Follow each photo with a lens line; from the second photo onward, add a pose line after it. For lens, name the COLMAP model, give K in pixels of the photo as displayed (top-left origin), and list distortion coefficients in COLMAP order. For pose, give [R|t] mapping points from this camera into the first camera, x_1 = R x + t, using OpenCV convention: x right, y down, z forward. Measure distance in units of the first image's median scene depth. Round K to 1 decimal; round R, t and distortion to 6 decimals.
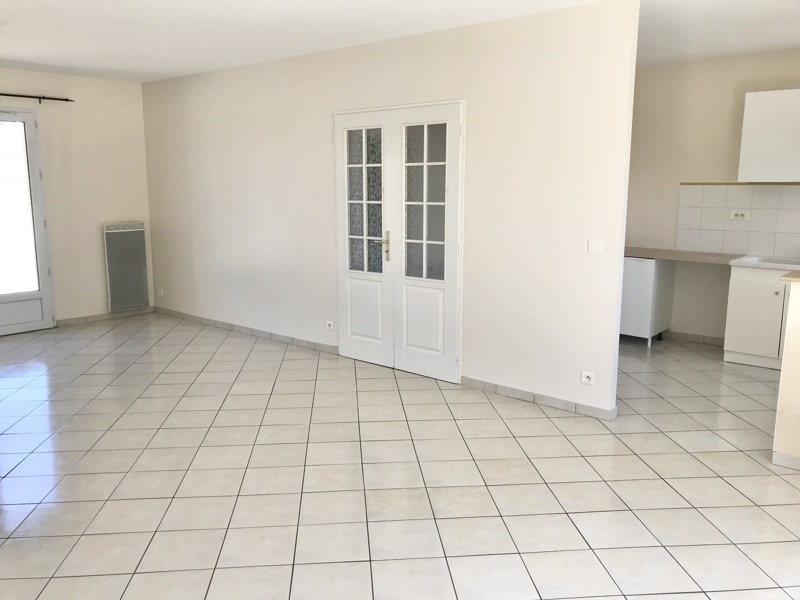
lens RADIAL K [[653.1, 0, 400.0], [0, 653.1, 300.0], [0, 0, 1]] dist [0.065349, -0.007468]
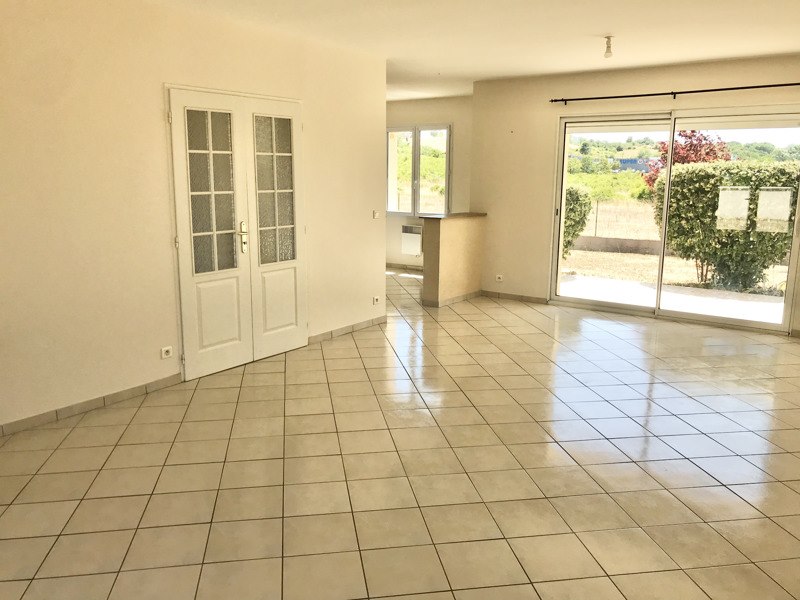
lens RADIAL K [[653.1, 0, 400.0], [0, 653.1, 300.0], [0, 0, 1]] dist [0.065349, -0.007468]
pose [[-0.080202, -0.192378, 0.978038, -0.994103], [0.170656, 0.964061, 0.203623, -0.150421], [-0.982061, 0.183239, -0.044489, 0.828829]]
